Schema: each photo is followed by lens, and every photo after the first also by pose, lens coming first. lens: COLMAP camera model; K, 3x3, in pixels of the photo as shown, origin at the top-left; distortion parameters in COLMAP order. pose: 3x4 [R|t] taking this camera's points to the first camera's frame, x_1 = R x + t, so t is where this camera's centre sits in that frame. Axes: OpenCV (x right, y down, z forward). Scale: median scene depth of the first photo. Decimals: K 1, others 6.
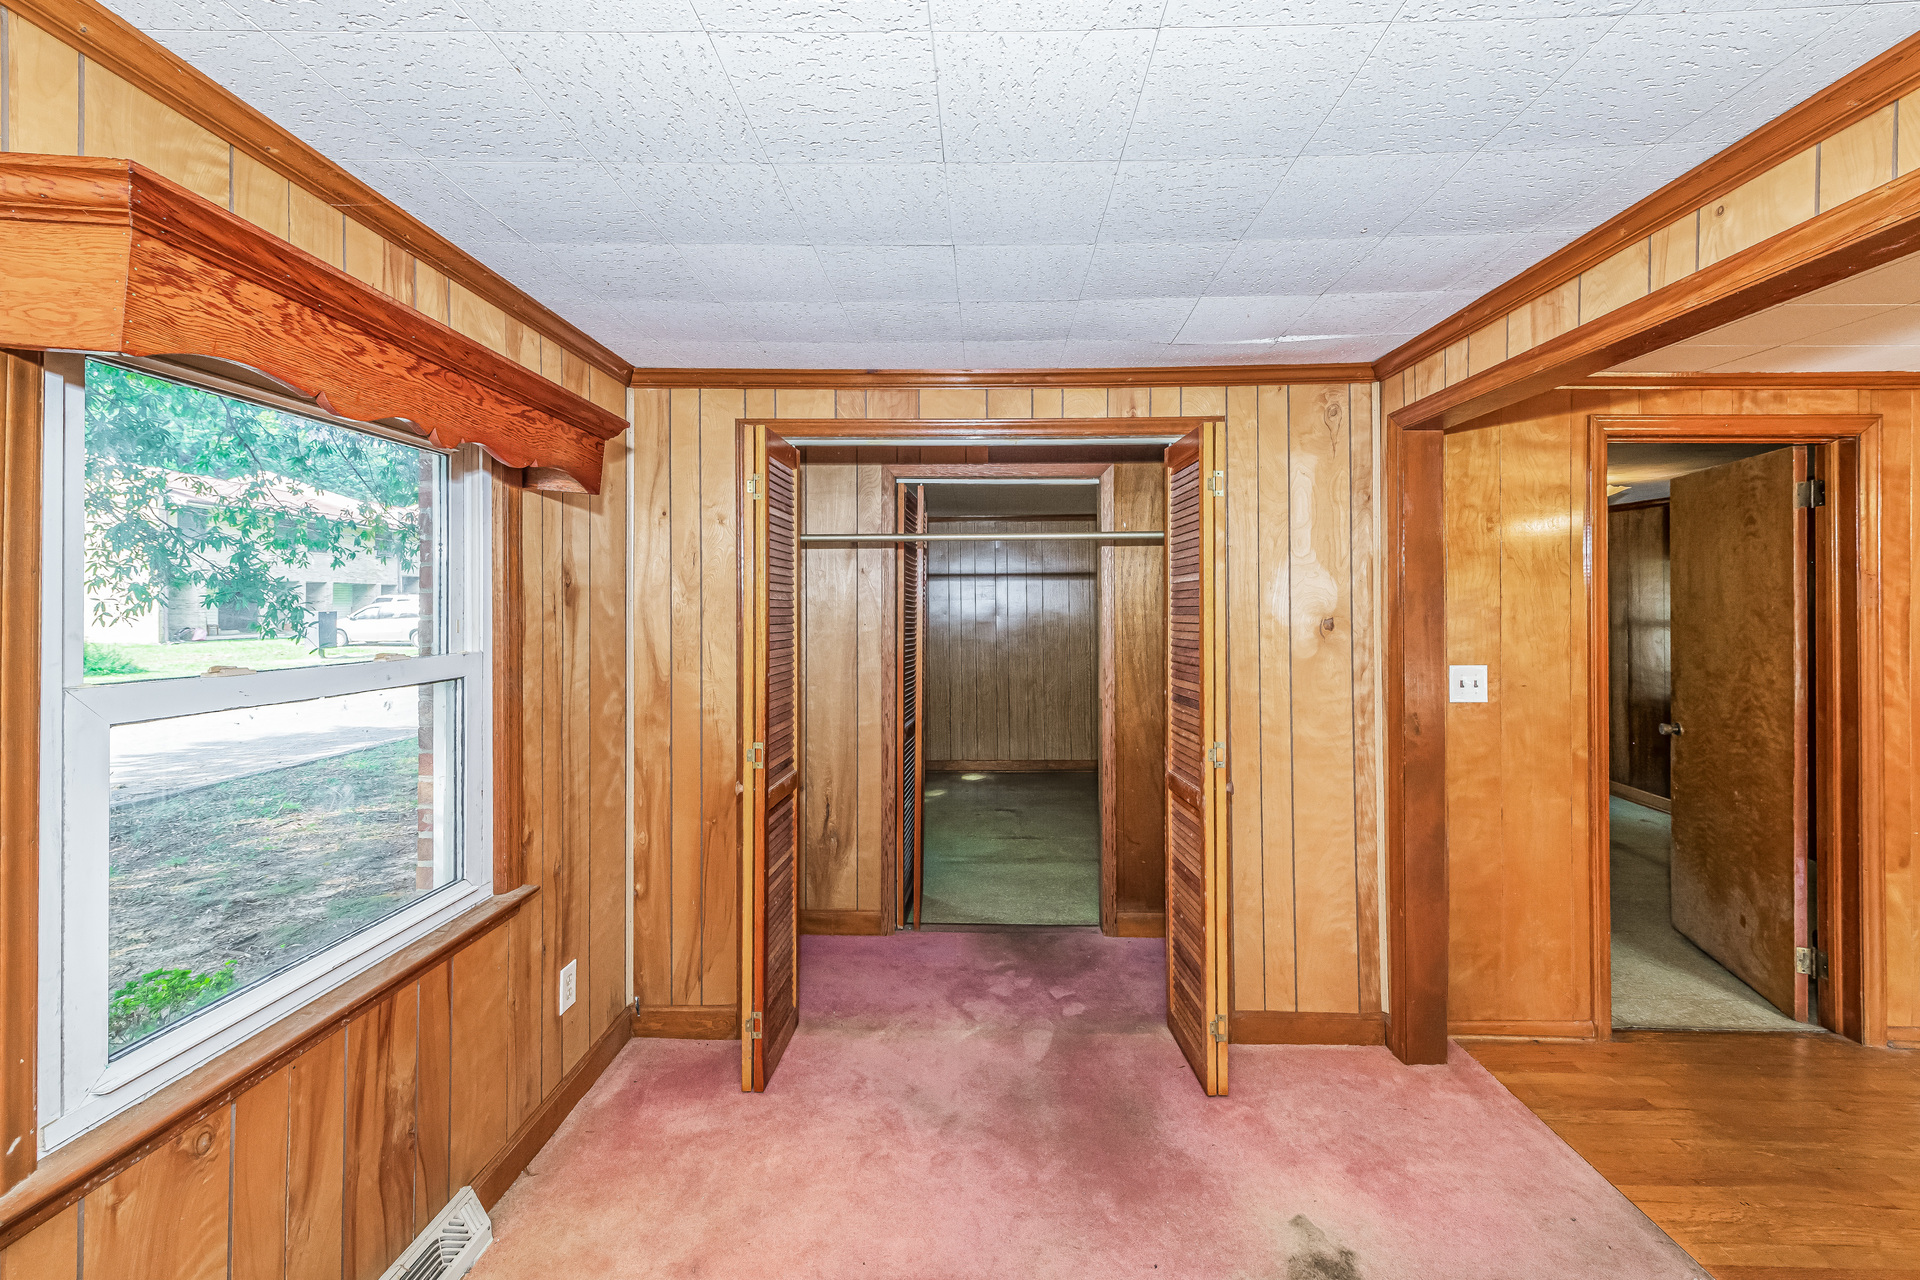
lens RADIAL K [[744.5, 0, 959.8], [0, 744.5, 605.4], [0, 0, 1]] dist [-0.007670, -0.000072]
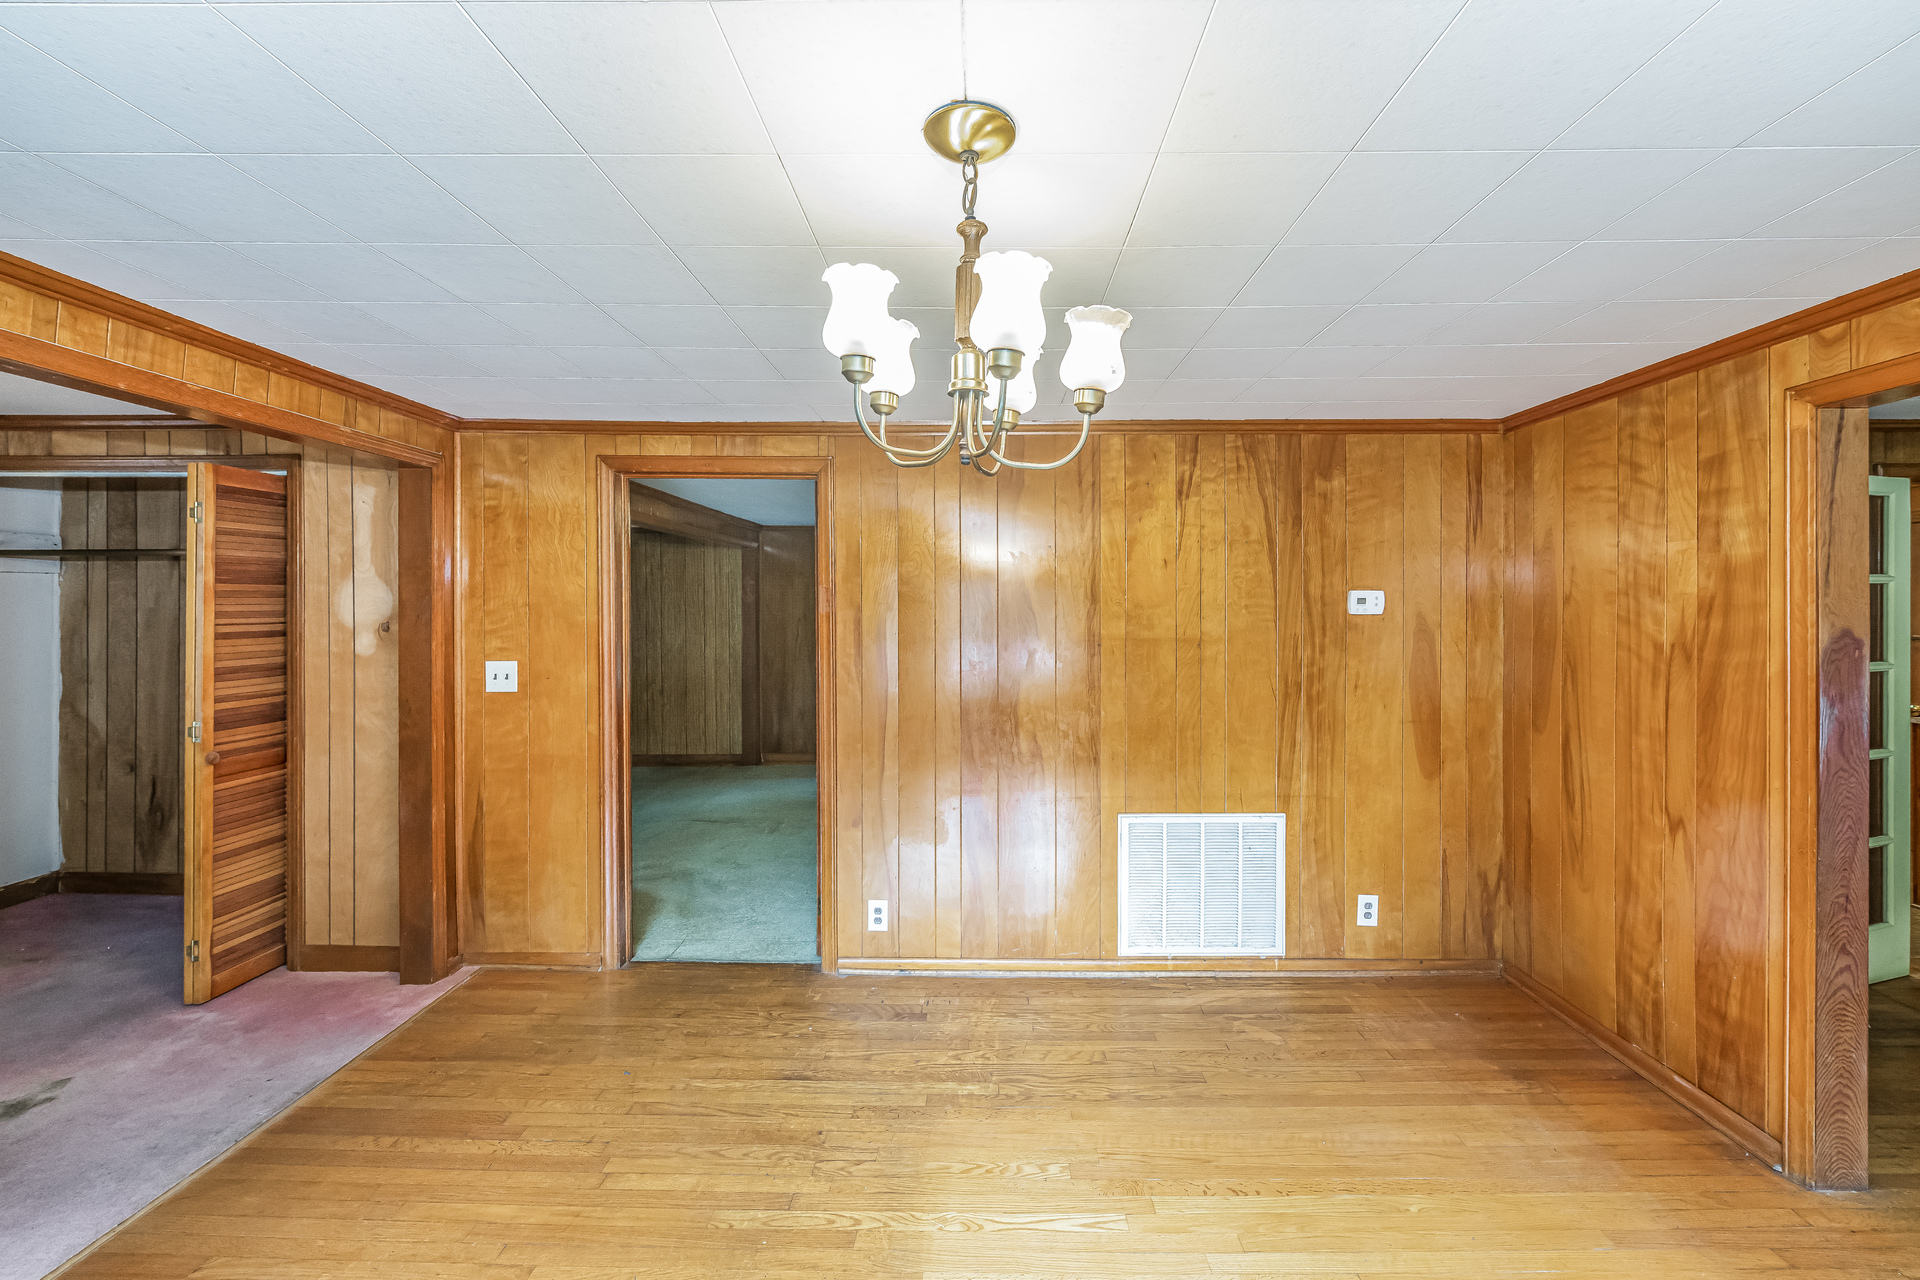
lens RADIAL K [[744.5, 0, 959.8], [0, 744.5, 605.4], [0, 0, 1]] dist [-0.007670, -0.000072]
pose [[0.999734, 0.001215, 0.023010, 1.412655], [-0.001103, 0.999988, -0.004859, -0.006156], [-0.023016, 0.004832, 0.999723, -0.241102]]
